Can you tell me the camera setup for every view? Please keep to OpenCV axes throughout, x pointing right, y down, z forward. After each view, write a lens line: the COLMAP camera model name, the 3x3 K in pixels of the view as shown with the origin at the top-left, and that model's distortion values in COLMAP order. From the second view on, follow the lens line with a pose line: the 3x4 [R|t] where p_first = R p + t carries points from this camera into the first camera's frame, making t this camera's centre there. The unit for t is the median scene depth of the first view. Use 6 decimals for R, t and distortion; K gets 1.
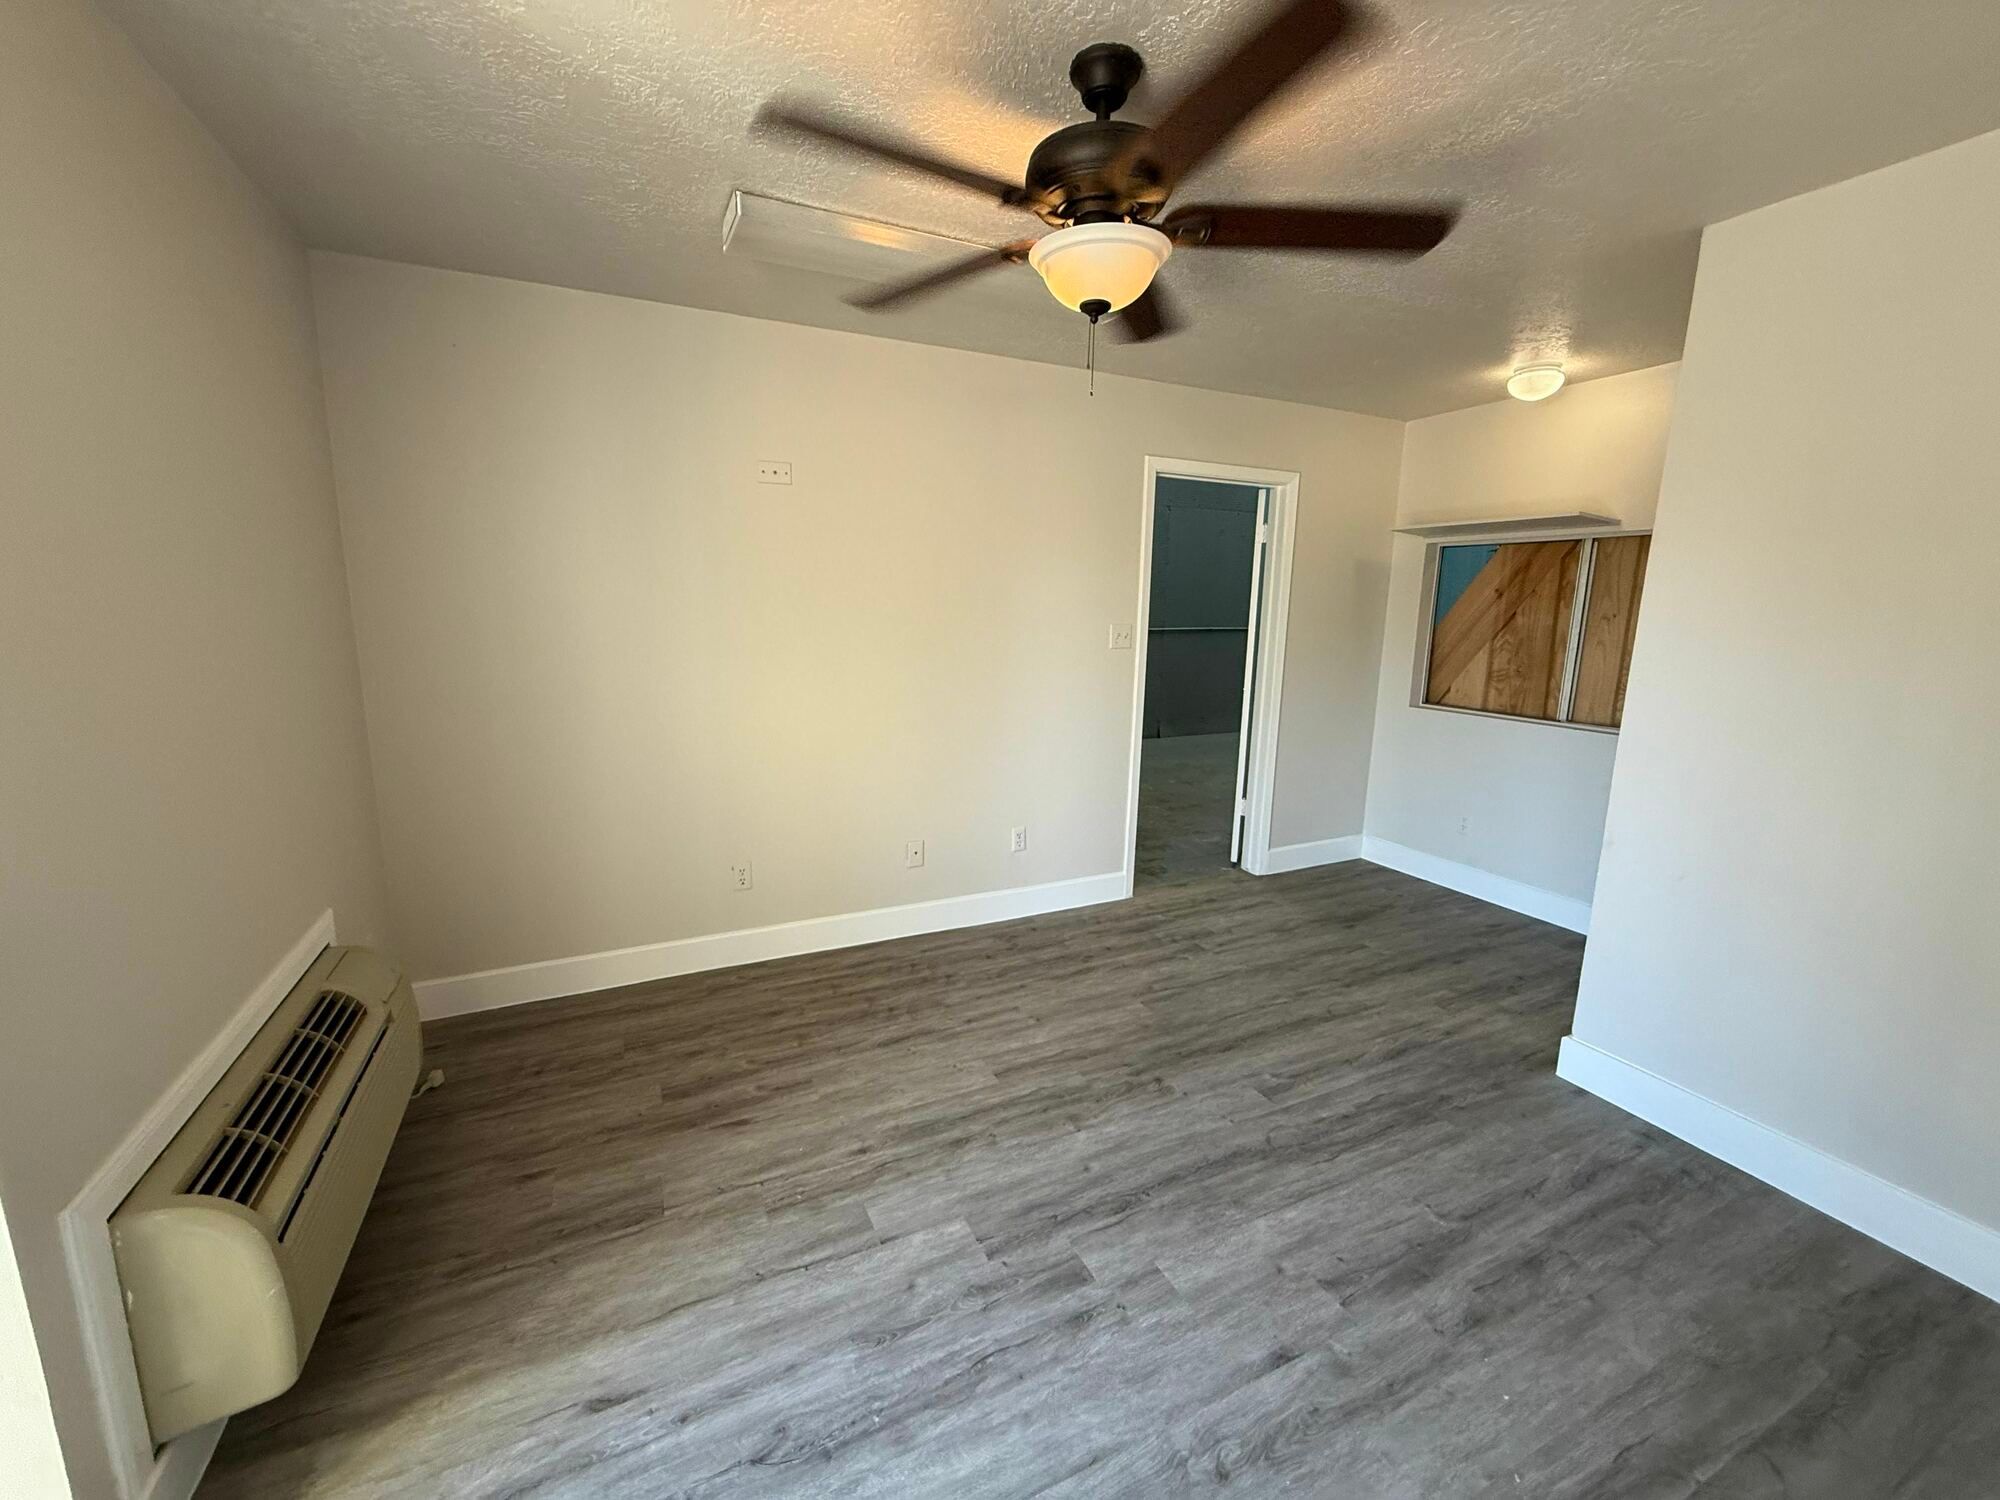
lens RADIAL K [[794.2, 0, 995.0], [0, 794.2, 749.4], [0, 0, 1]] dist [0.000507, 0.000241]
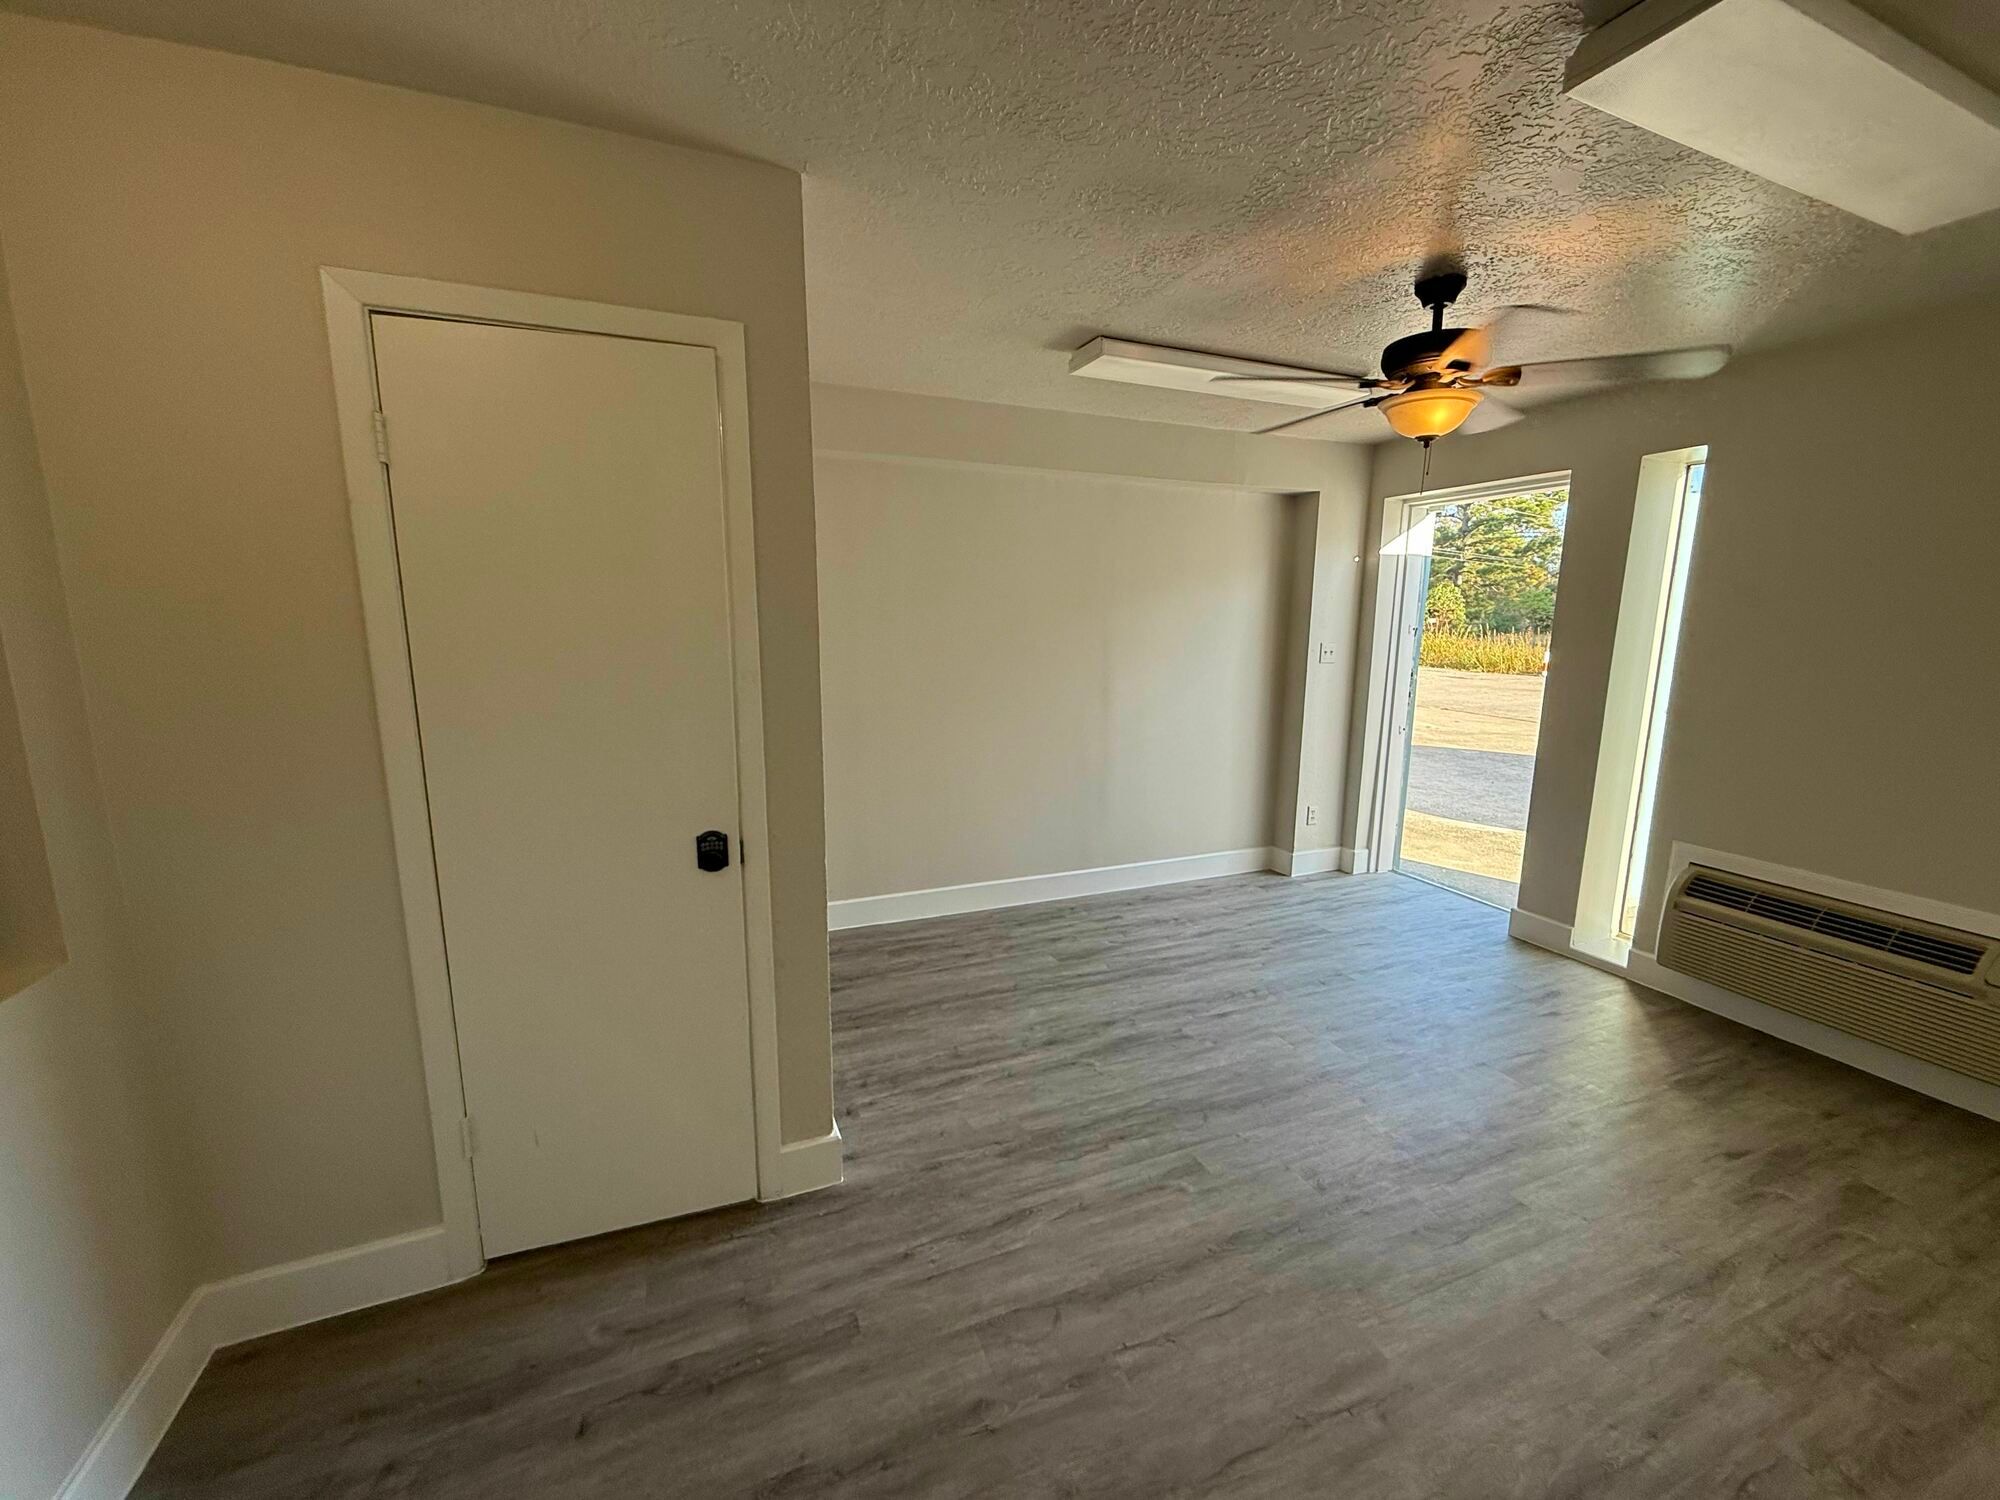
lens RADIAL K [[795.7, 0, 996.8], [0, 795.7, 749.4], [0, 0, 1]] dist [0.000358, 0.000029]
pose [[-0.998469, -0.030139, 0.046374, 0.536605], [-0.011997, 0.936537, 0.350365, -0.328455], [-0.053990, 0.349272, -0.935465, 1.678640]]
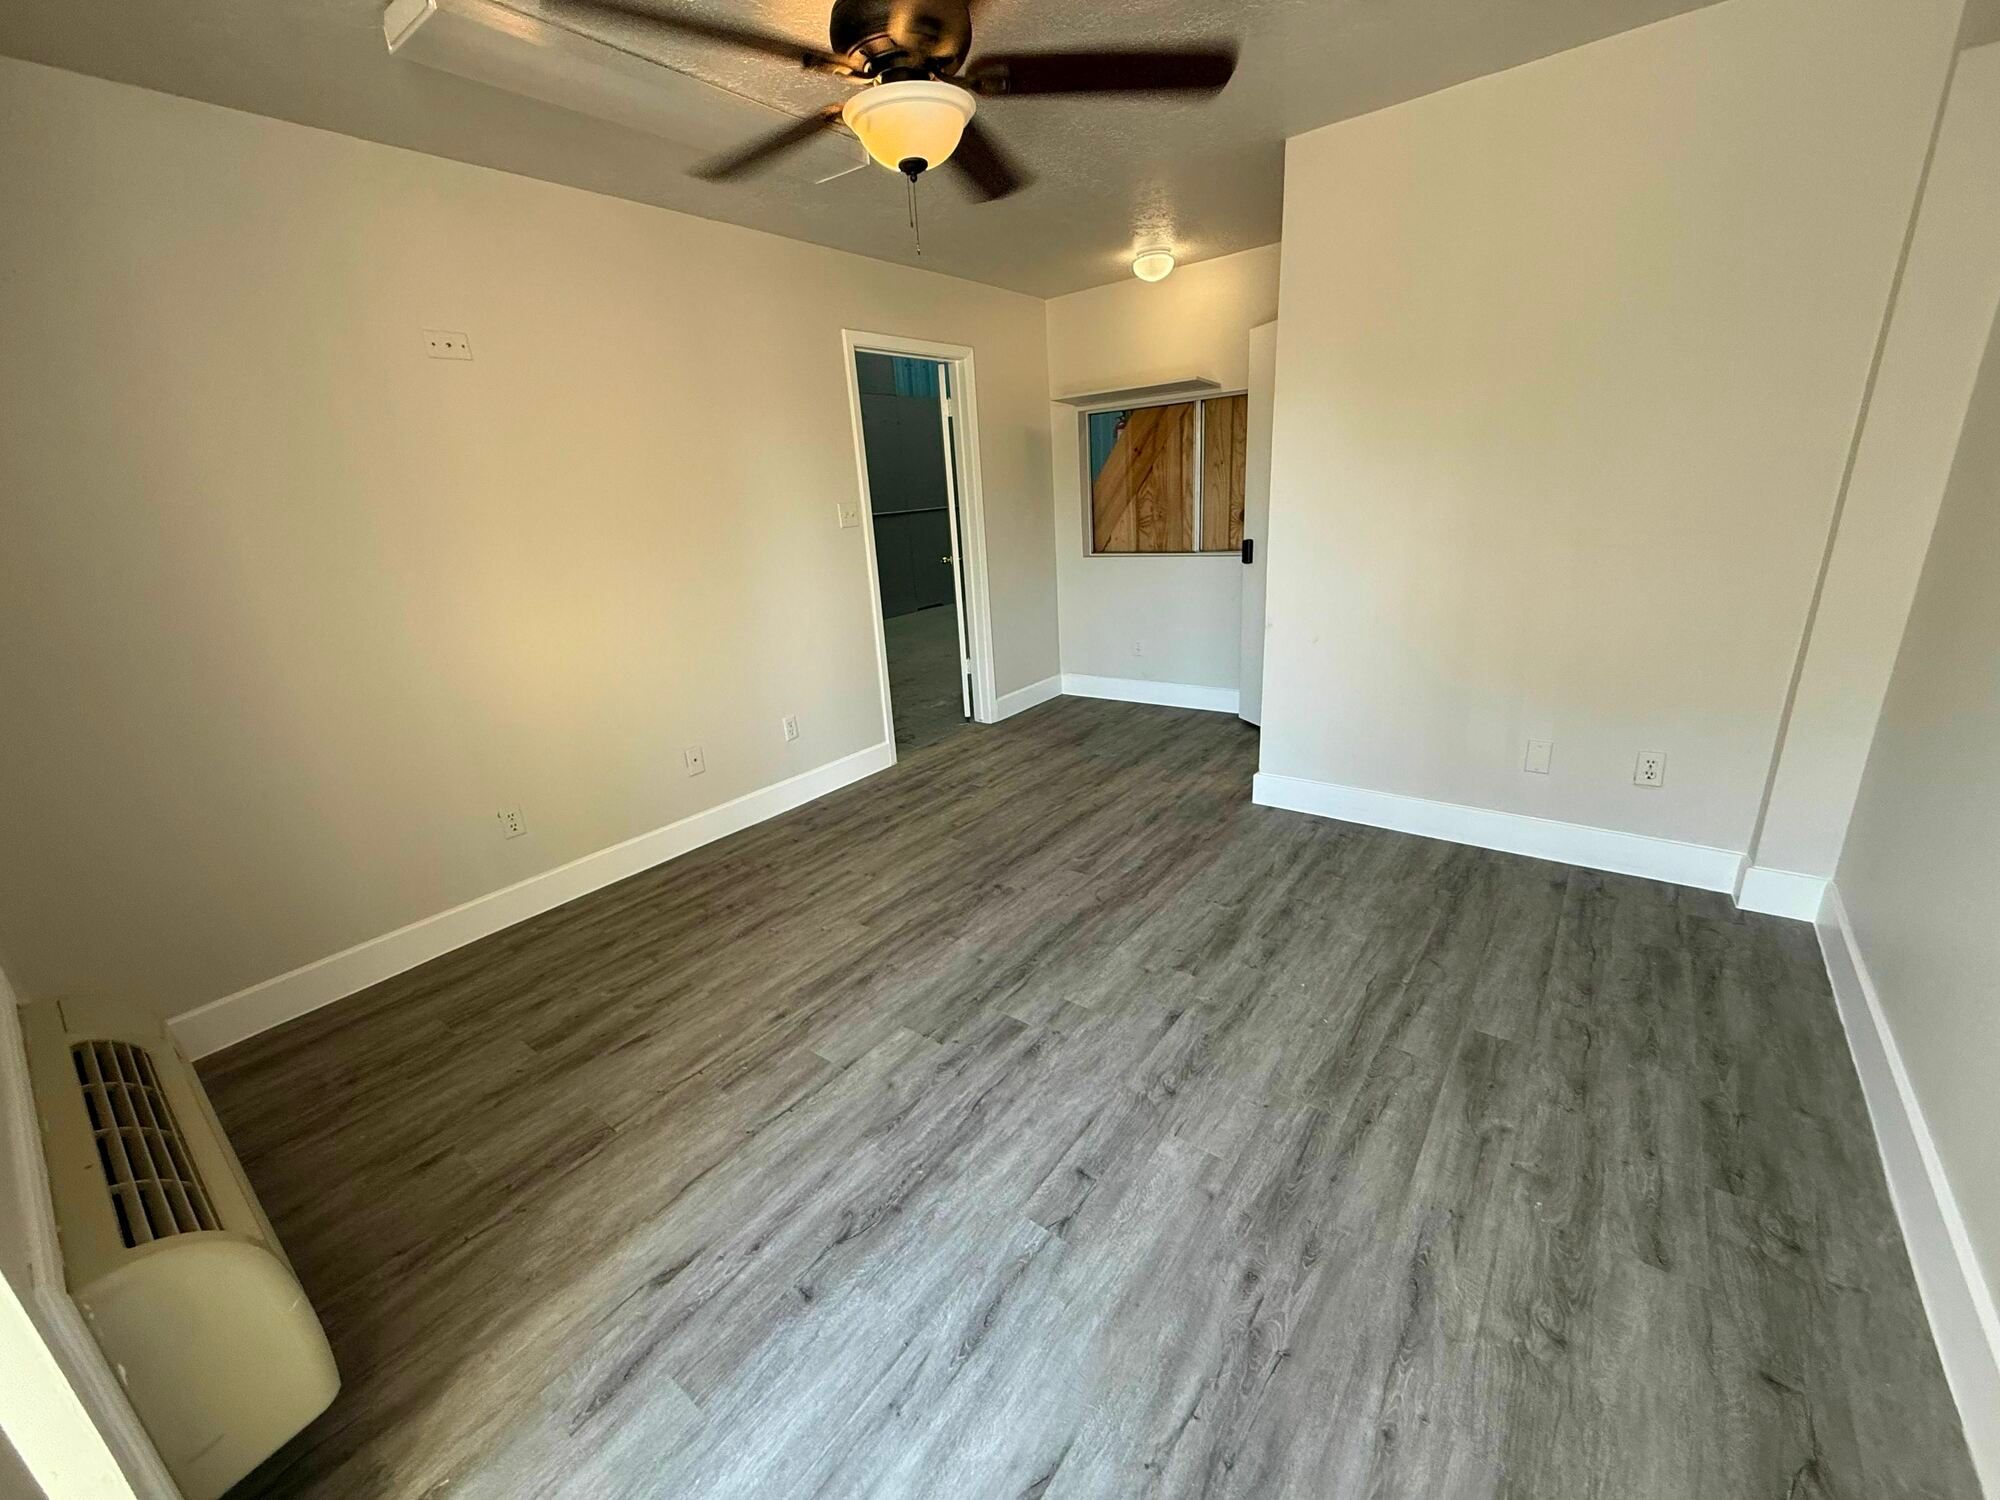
lens RADIAL K [[795.6, 0, 992.0], [0, 795.6, 746.5], [0, 0, 1]] dist [0.002251, 0.000168]
pose [[0.890868, -0.208431, 0.403622, -0.236130], [0.160282, 0.975602, 0.150033, 0.038033], [-0.425046, -0.068966, 0.902541, -0.041682]]
